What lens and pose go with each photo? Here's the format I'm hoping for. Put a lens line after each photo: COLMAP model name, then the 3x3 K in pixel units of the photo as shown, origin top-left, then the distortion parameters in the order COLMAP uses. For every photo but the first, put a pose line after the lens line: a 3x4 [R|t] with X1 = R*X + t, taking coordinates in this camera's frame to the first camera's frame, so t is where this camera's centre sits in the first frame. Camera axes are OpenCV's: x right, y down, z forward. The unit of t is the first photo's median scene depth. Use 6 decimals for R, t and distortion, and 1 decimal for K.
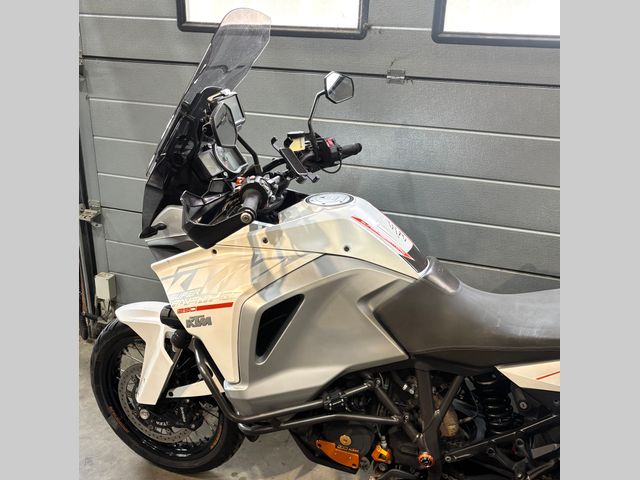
lens RADIAL K [[566.3, 0, 332.4], [0, 566.3, 259.4], [0, 0, 1]] dist [0.002159, -0.002350]
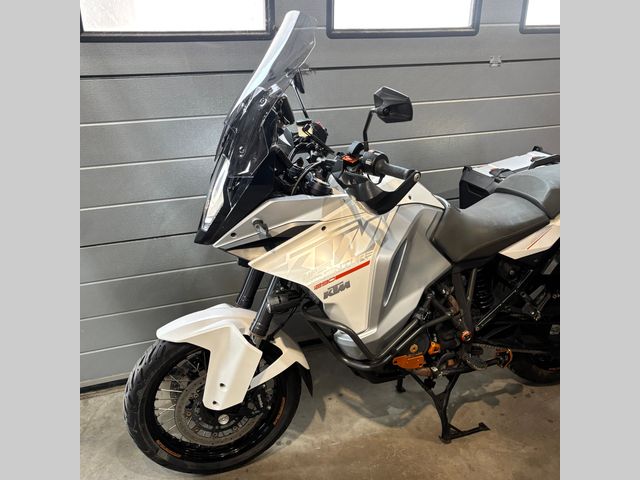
lens RADIAL K [[527.7, 0, 319.0], [0, 527.7, 244.1], [0, 0, 1]] dist [0.010673, 0.010014]
pose [[0.774967, -0.278160, 0.567497, -0.808111], [0.275645, 0.956793, 0.092557, -0.083013], [-0.568723, 0.084699, 0.818157, 0.128469]]
